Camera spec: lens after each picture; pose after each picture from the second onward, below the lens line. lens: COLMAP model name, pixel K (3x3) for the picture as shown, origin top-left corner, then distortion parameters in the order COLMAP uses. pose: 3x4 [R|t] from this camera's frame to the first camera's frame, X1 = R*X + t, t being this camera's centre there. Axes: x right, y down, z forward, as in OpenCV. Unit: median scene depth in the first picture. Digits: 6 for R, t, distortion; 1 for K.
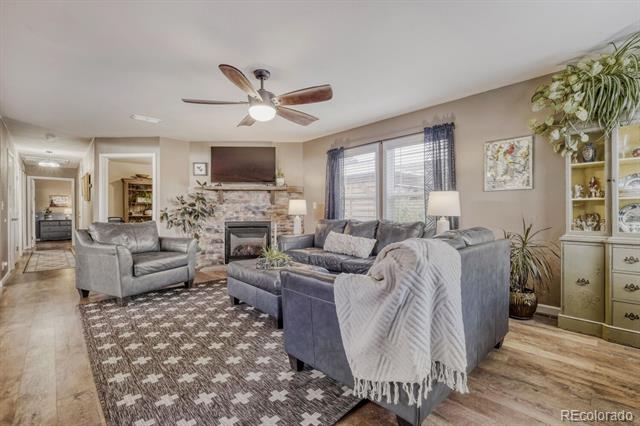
lens RADIAL K [[283.8, 0, 322.6], [0, 283.8, 212.5], [0, 0, 1]] dist [-0.004164, 0.002983]
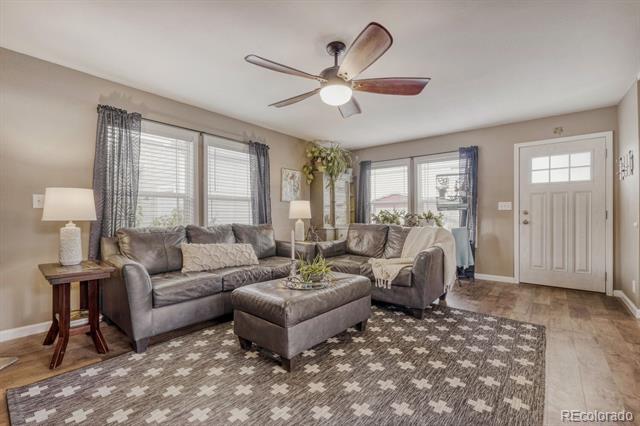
lens RADIAL K [[283.8, 0, 314.3], [0, 283.8, 215.9], [0, 0, 1]] dist [-0.004164, 0.002983]
pose [[-0.108143, 0.005941, 0.994118, -1.103785], [0.004214, 0.999976, -0.005517, 0.008178], [-0.994126, 0.003593, -0.108166, 1.237311]]
